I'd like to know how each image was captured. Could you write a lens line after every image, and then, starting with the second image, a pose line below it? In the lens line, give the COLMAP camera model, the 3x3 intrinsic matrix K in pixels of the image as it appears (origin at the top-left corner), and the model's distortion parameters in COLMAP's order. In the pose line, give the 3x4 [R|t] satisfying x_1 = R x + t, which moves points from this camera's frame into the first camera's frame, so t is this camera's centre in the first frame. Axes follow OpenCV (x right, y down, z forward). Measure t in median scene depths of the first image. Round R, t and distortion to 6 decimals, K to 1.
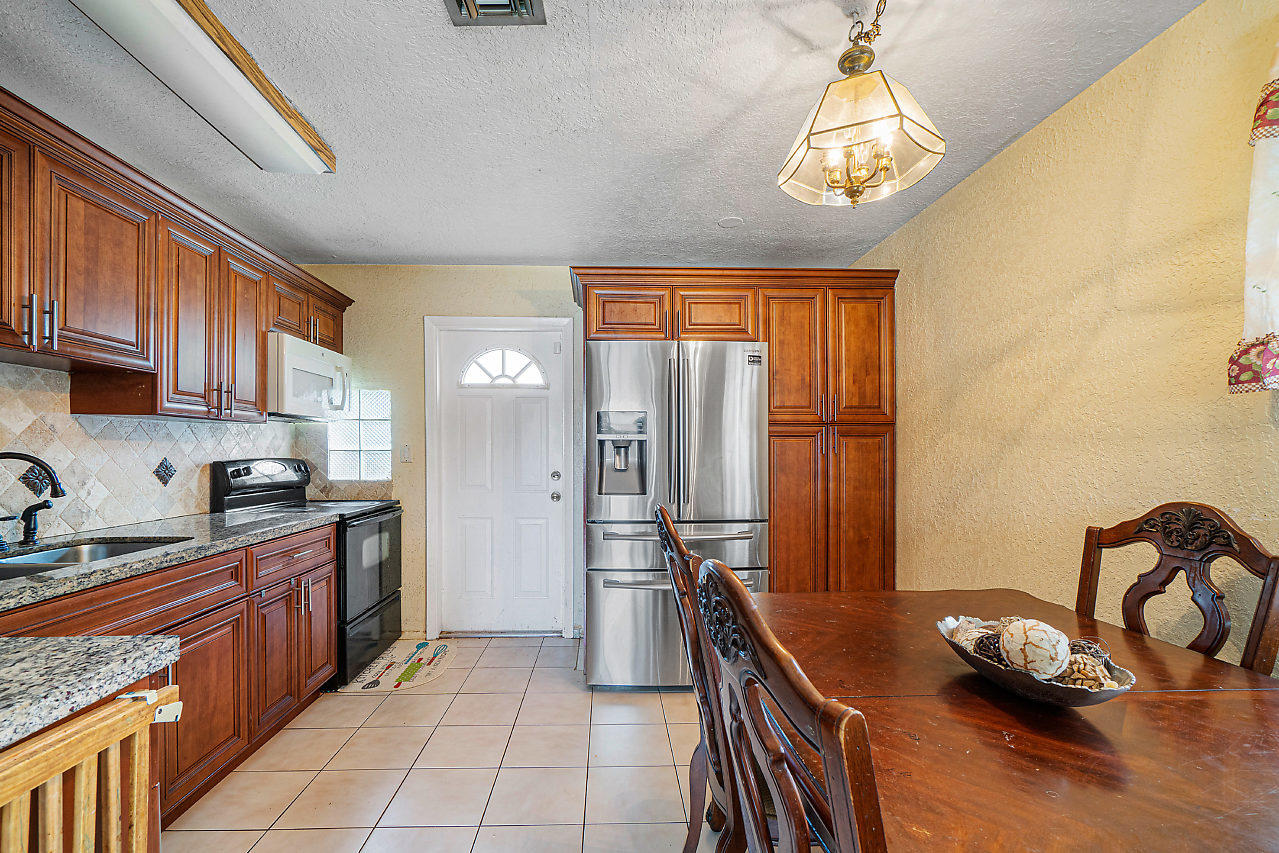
lens RADIAL K [[567.2, 0, 639.7], [0, 567.2, 445.3], [0, 0, 1]] dist [-0.002173, 0.000040]
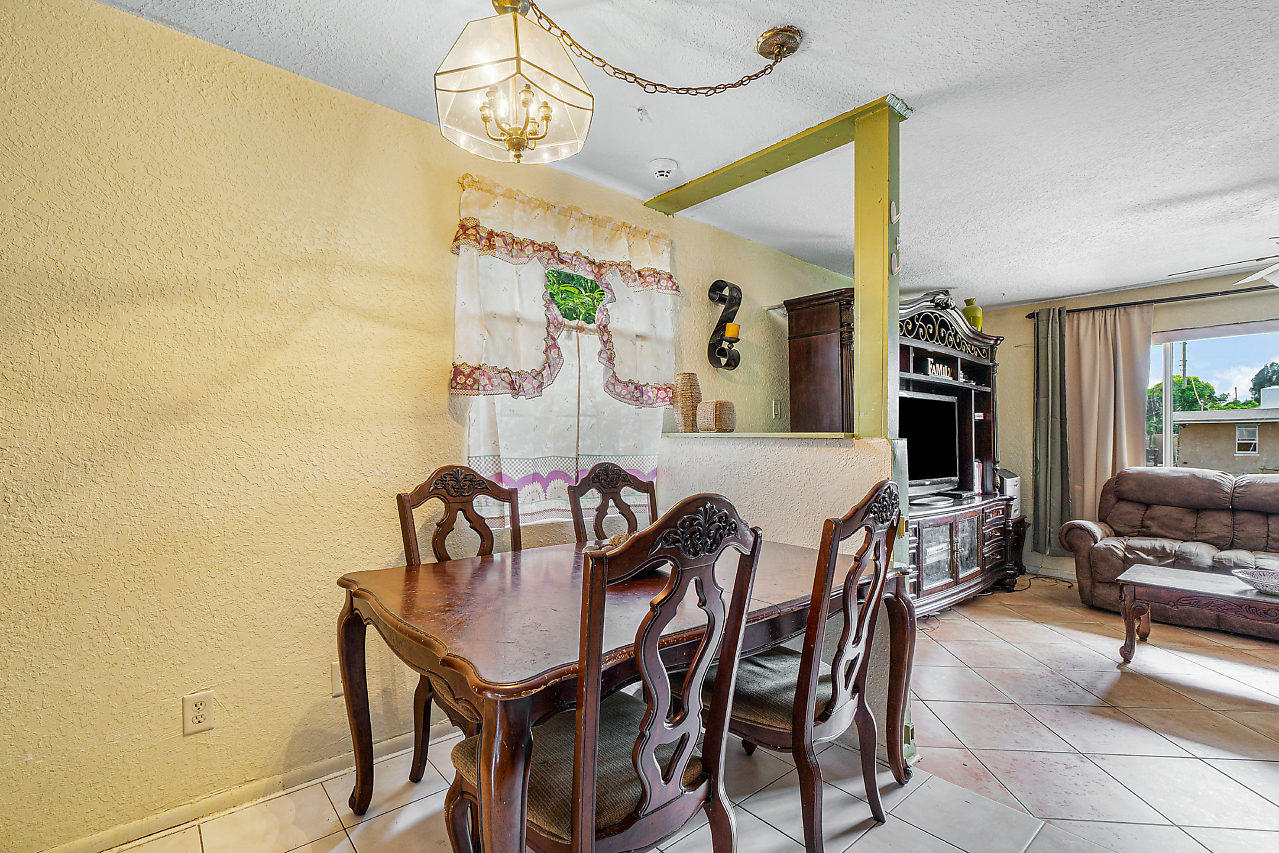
lens RADIAL K [[570.8, 0, 636.0], [0, 570.8, 436.9], [0, 0, 1]] dist [0.001701, 0.000169]
pose [[-0.594507, 0.010025, 0.804028, -0.238279], [-0.002190, 0.999898, -0.014086, 0.020907], [-0.804087, -0.010135, -0.594425, 0.690988]]
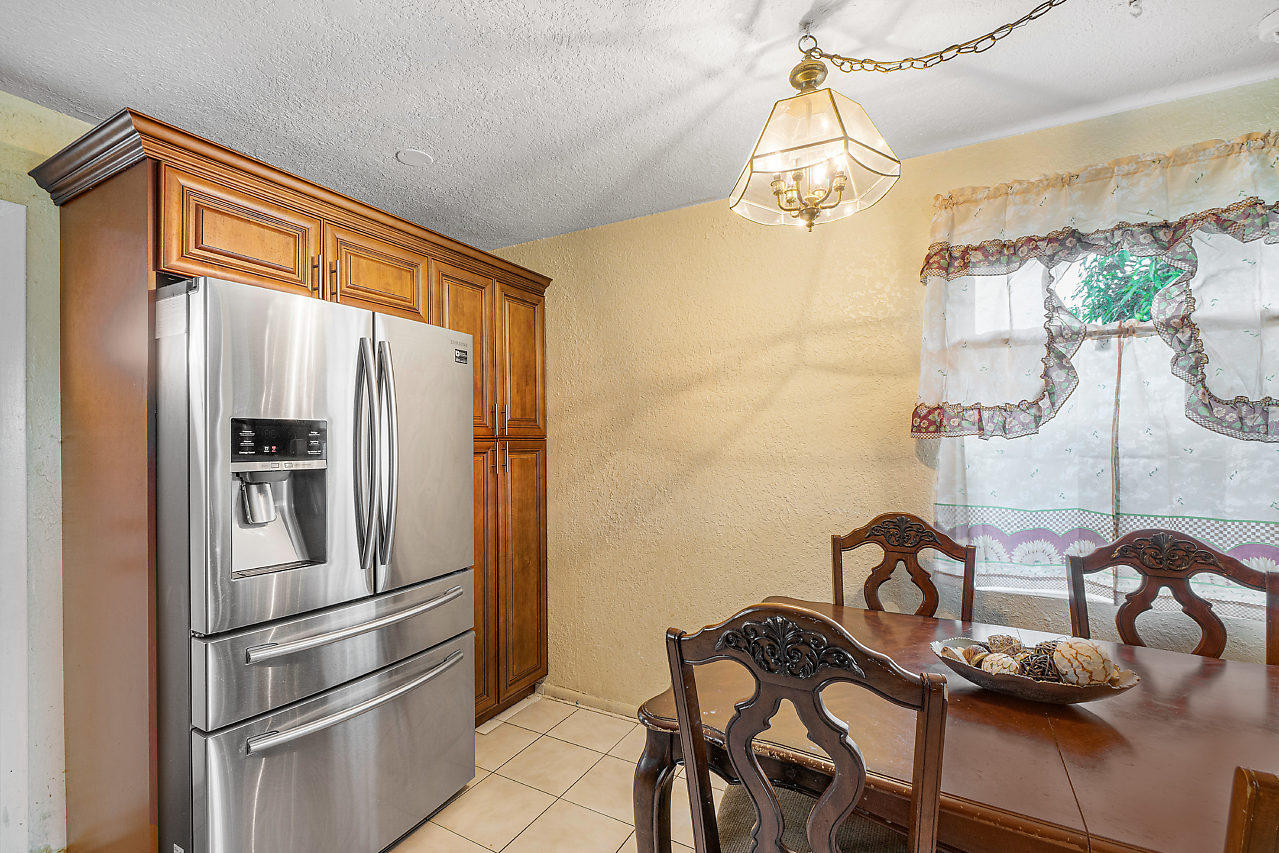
lens RADIAL K [[567.2, 0, 639.7], [0, 567.2, 445.3], [0, 0, 1]] dist [-0.002173, 0.000040]
pose [[0.538225, -0.006976, 0.842772, -0.278040], [-0.004896, 0.999923, 0.011404, -0.038611], [-0.842787, -0.010264, 0.538150, 0.359098]]
